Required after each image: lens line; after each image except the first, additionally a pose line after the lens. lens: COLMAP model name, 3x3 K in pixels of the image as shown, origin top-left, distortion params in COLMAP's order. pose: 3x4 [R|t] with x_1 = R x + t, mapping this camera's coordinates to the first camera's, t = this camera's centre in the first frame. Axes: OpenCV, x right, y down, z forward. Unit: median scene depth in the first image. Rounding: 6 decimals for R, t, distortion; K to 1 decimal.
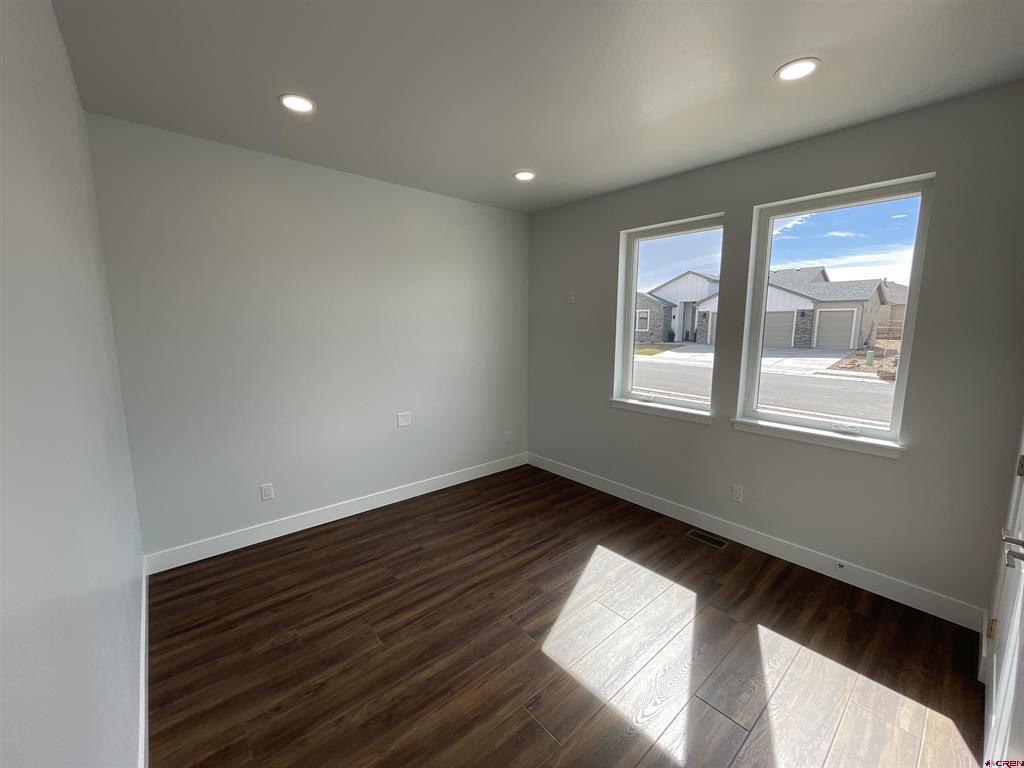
lens RADIAL K [[413.6, 0, 511.8], [0, 413.6, 383.3], [0, 0, 1]] dist [-0.004409, 0.000447]
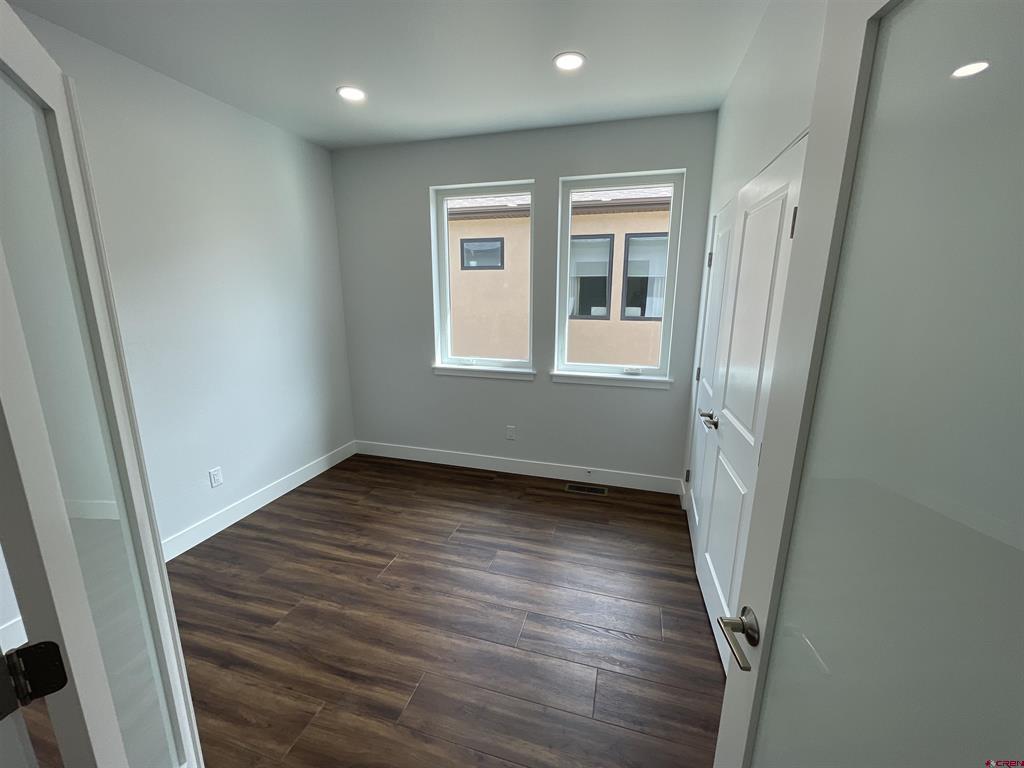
lens RADIAL K [[400.4, 0, 507.5], [0, 400.4, 368.5], [0, 0, 1]] dist [-0.001009, 0.000047]
pose [[0.834706, -0.113048, 0.538968, -0.134702], [0.081673, 0.993292, 0.081854, -0.022479], [-0.544606, -0.024305, 0.838340, 0.152612]]
